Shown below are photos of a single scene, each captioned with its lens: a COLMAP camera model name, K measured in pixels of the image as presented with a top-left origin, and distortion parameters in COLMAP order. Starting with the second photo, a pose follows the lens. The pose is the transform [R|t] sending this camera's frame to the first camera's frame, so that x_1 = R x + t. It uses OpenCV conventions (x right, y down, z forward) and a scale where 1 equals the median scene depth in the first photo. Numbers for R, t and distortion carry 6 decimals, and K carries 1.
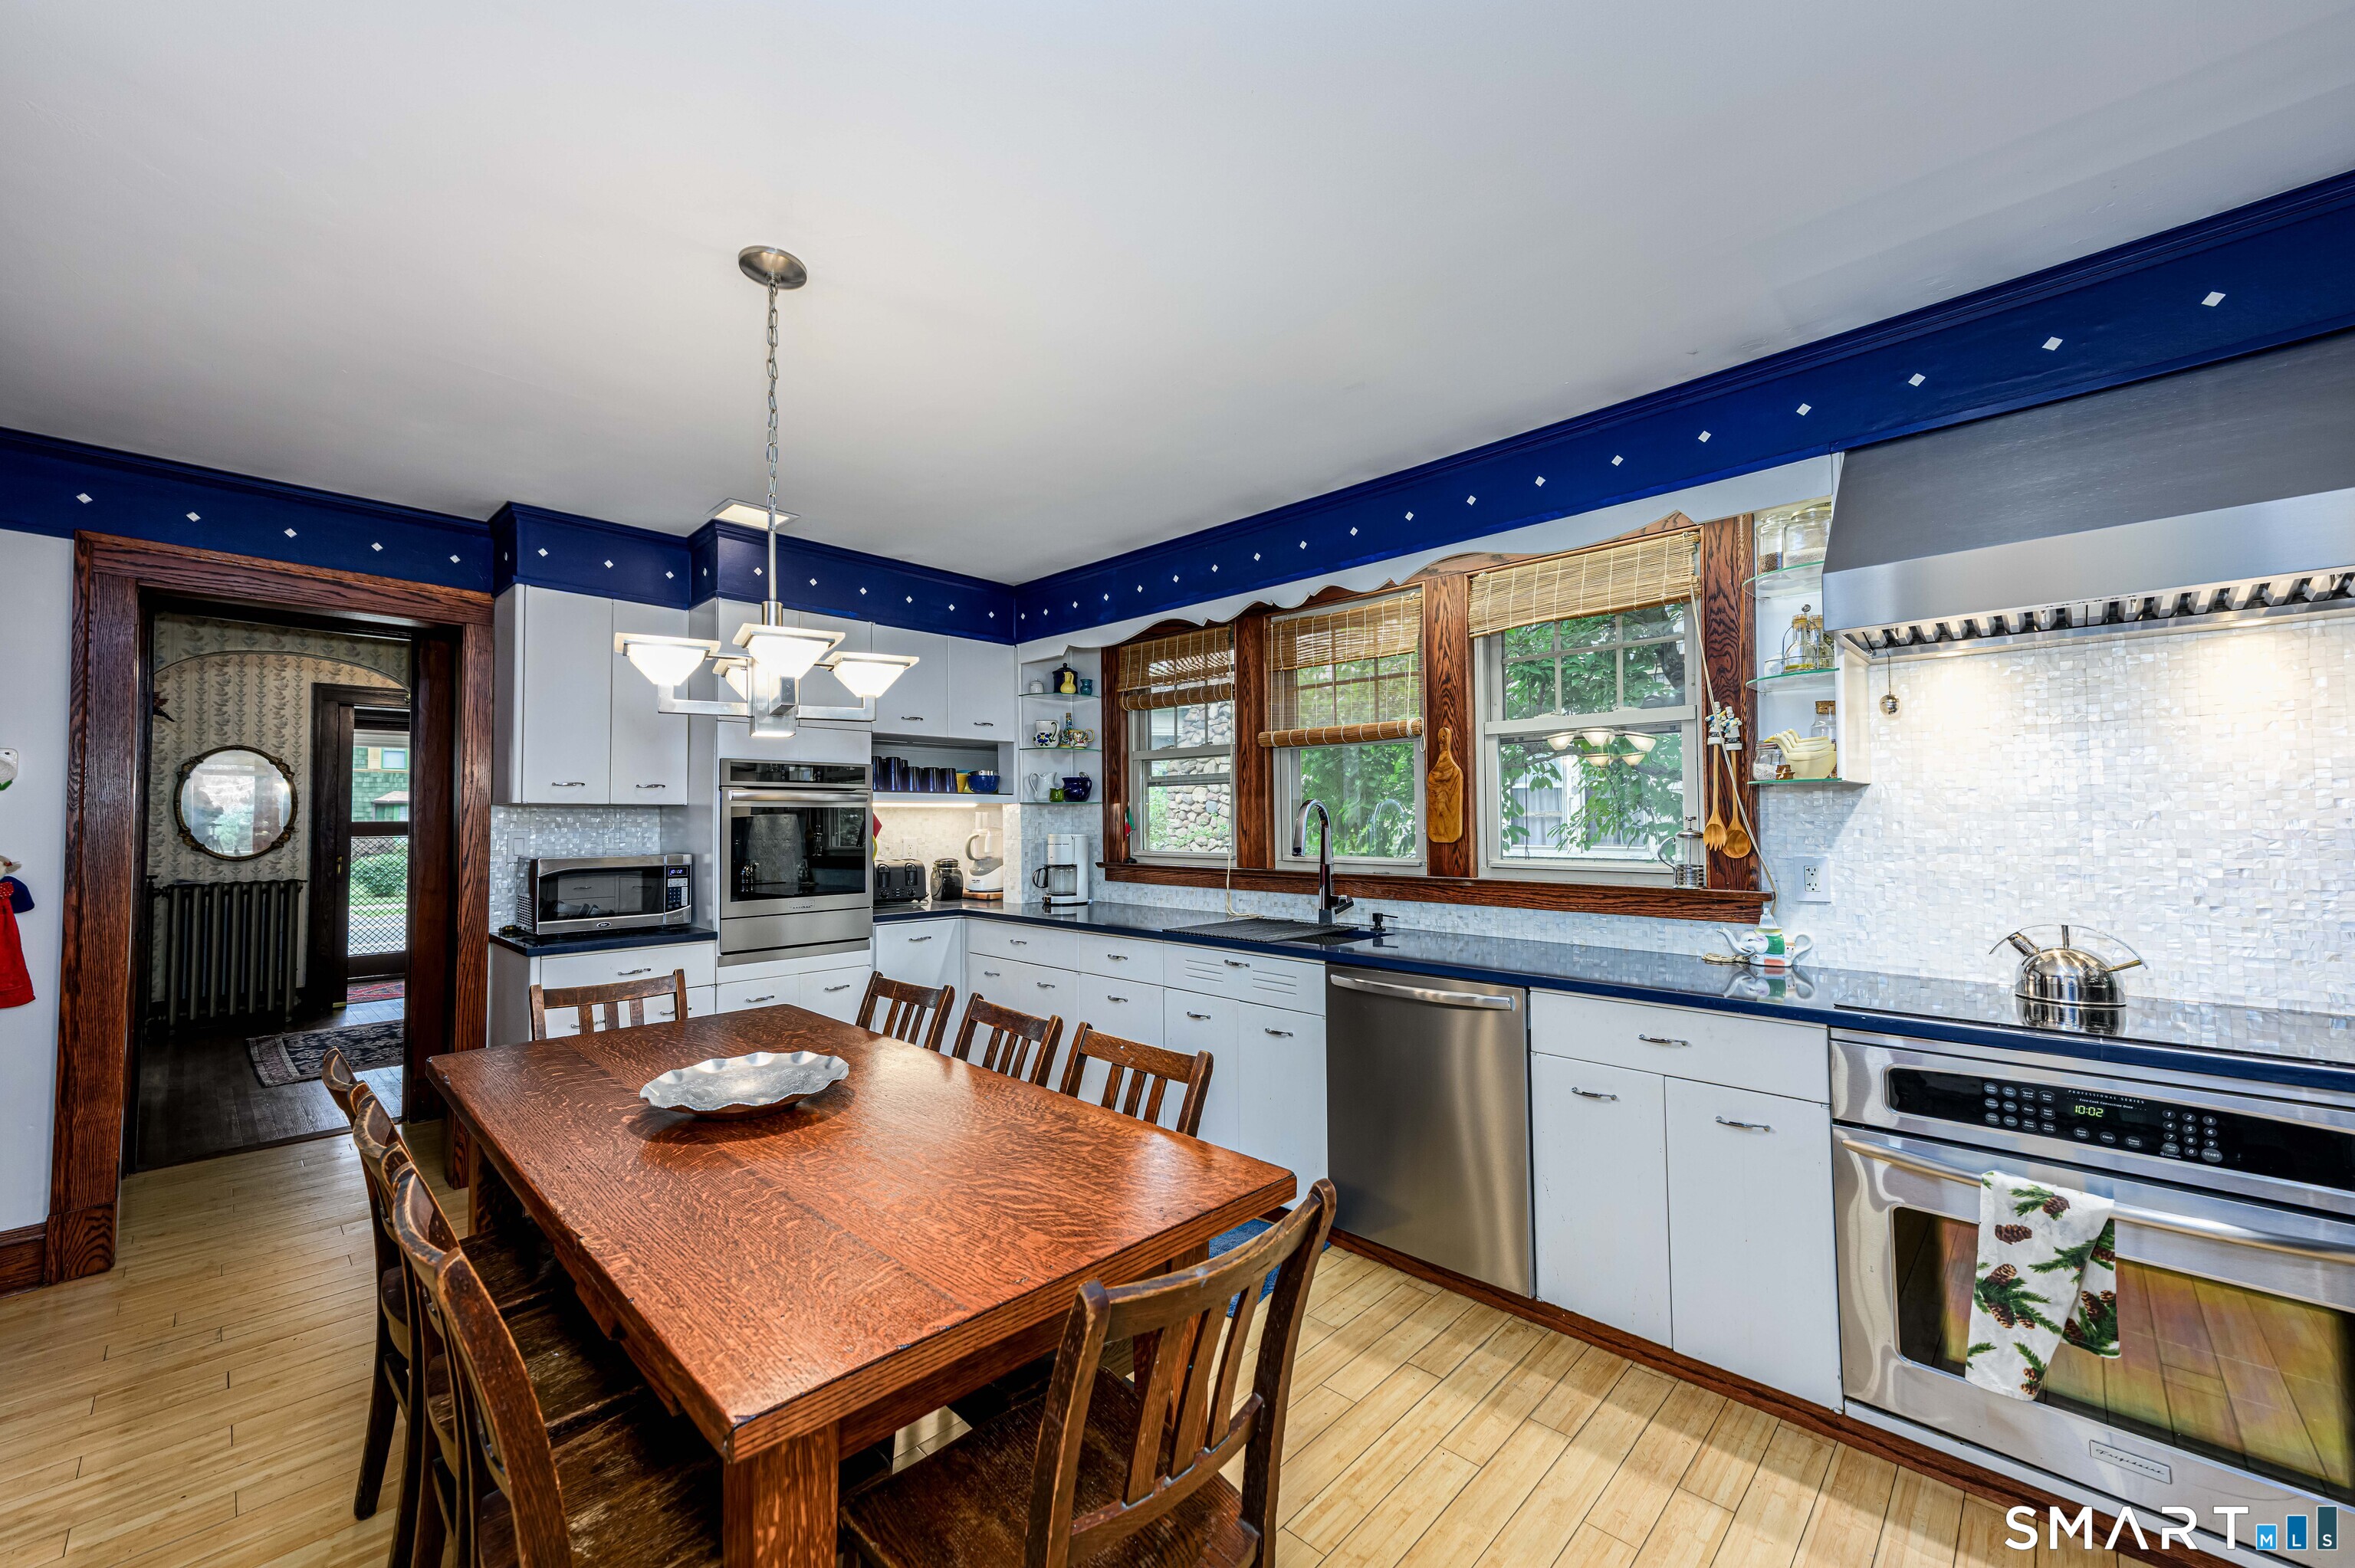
lens RADIAL K [[921.6, 0, 1184.0], [0, 921.6, 797.9], [0, 0, 1]] dist [0.024642, -0.000102]
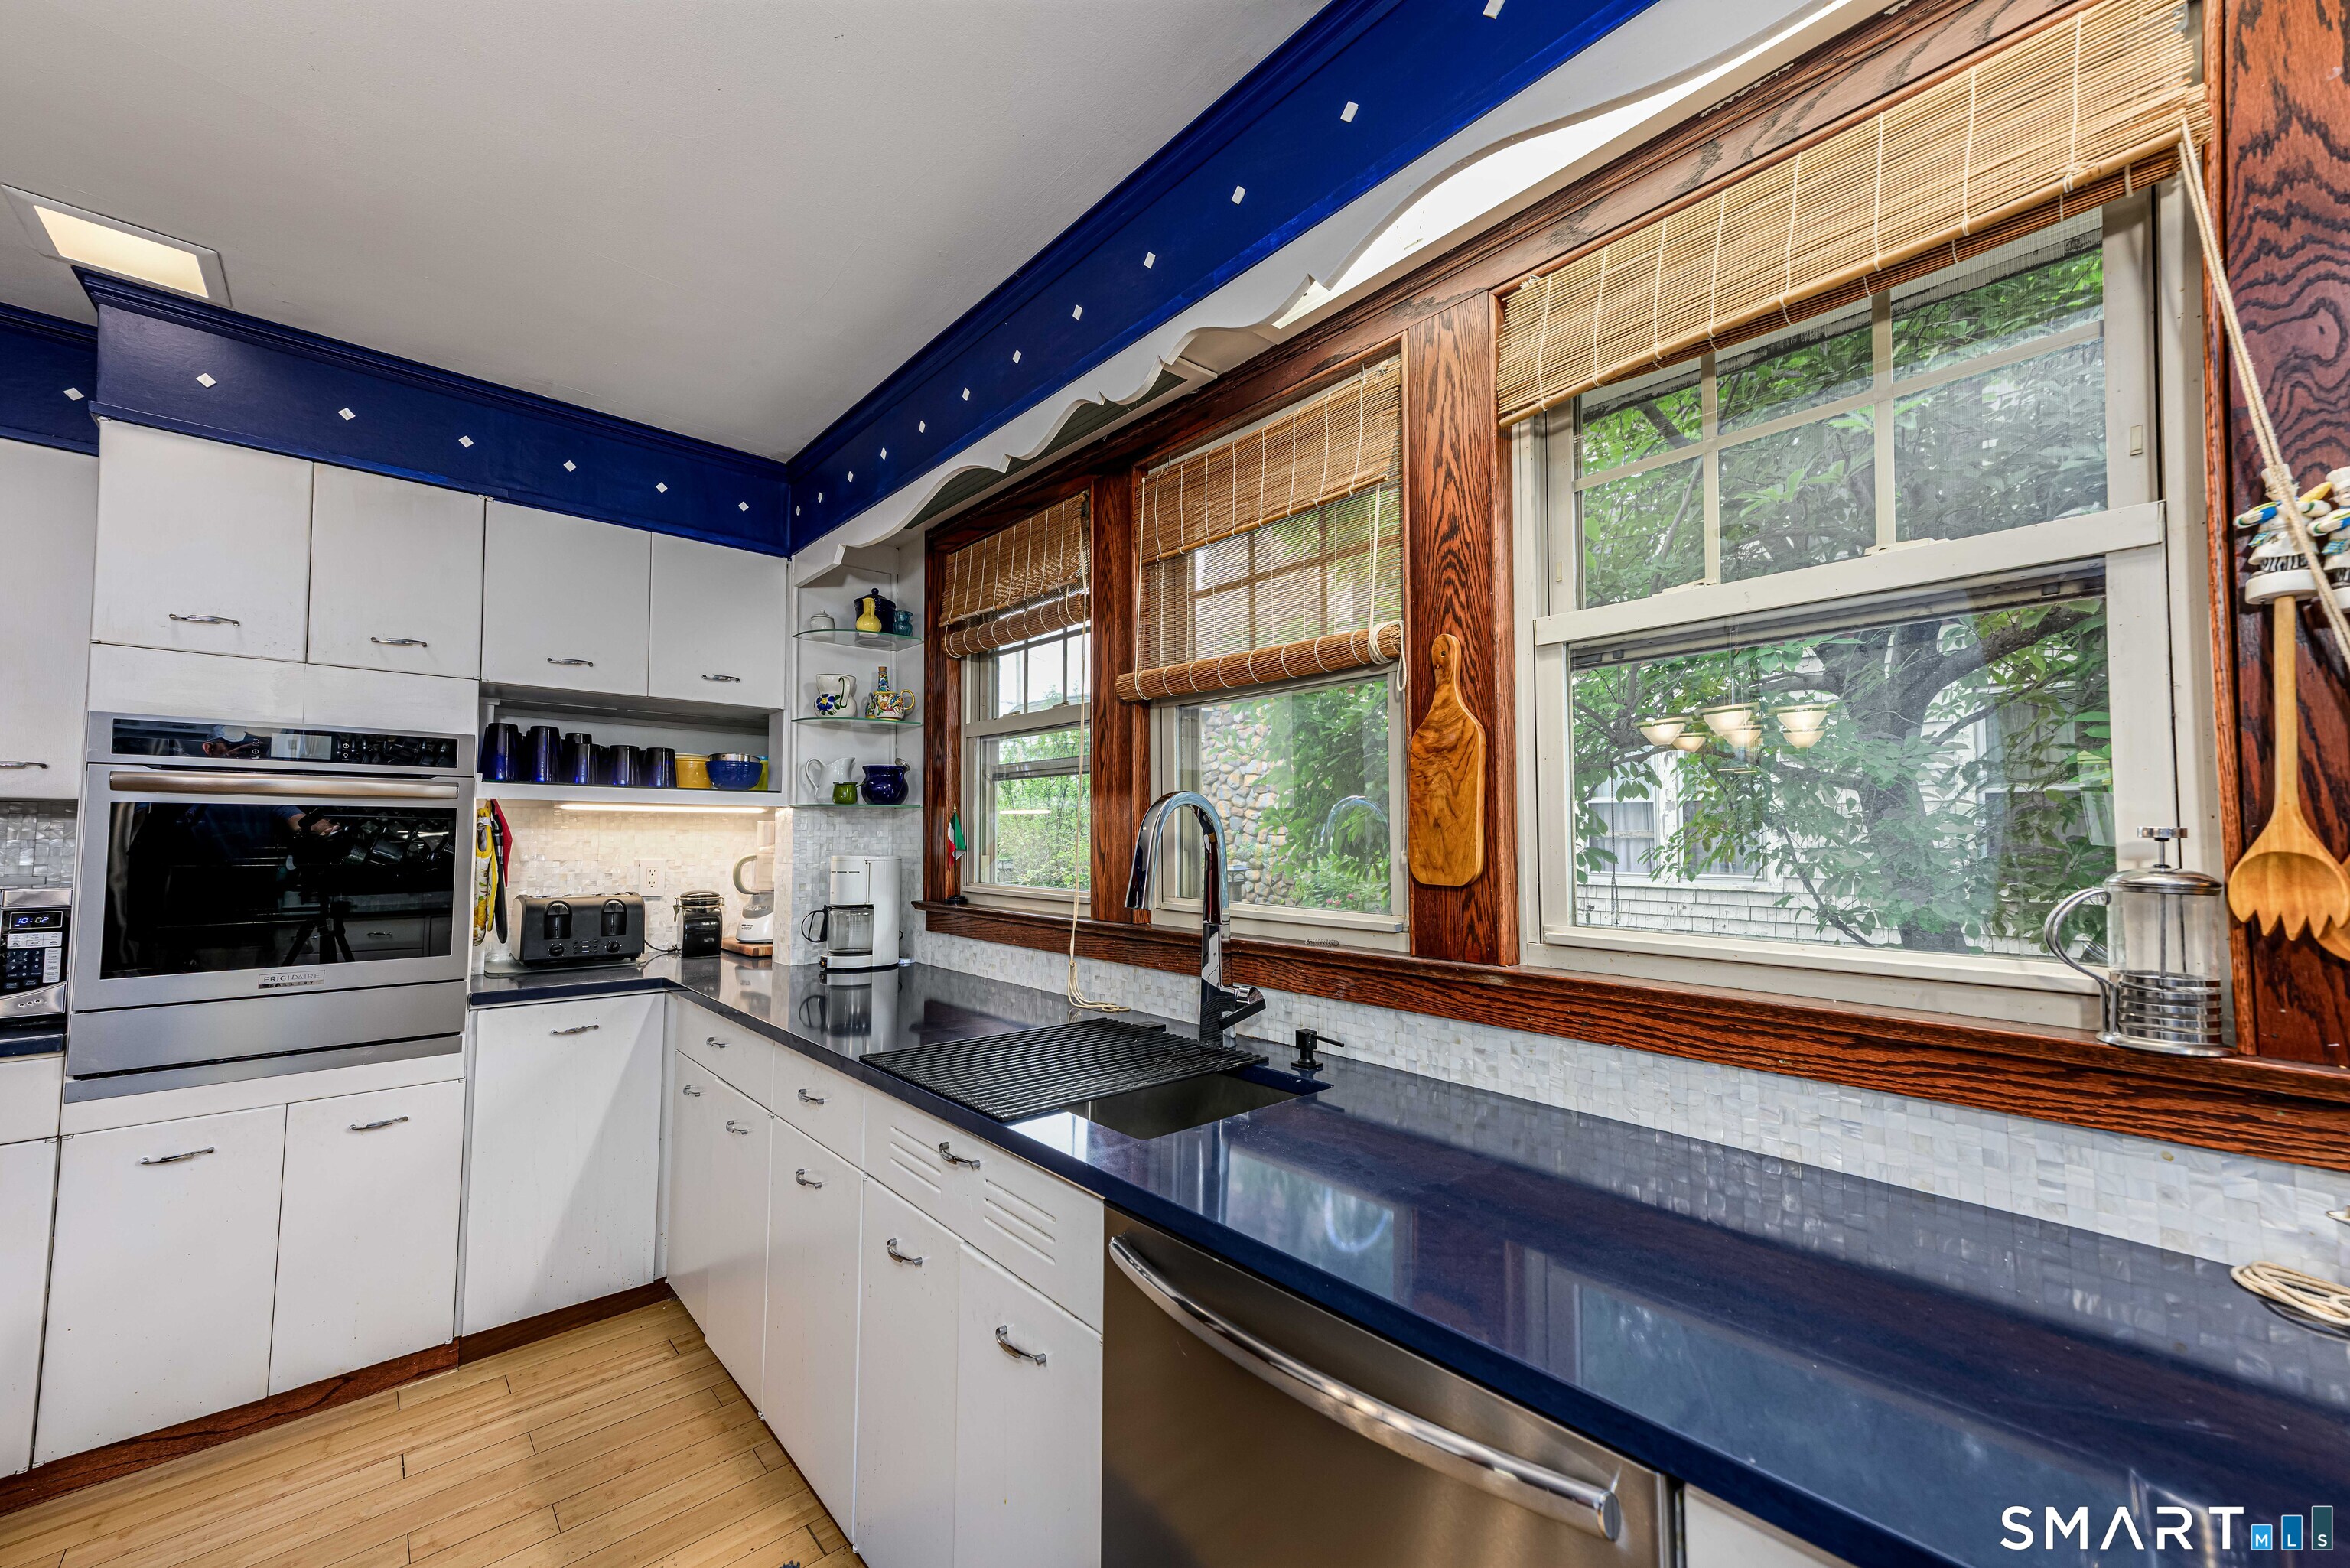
lens RADIAL K [[919.7, 0, 1181.1], [0, 919.7, 801.7], [0, 0, 1]] dist [0.024642, -0.000102]
pose [[0.997209, 0.004898, -0.074505, 0.153170], [-0.006101, 0.999854, -0.015931, 0.012554], [0.074416, 0.016341, 0.997093, 0.441450]]
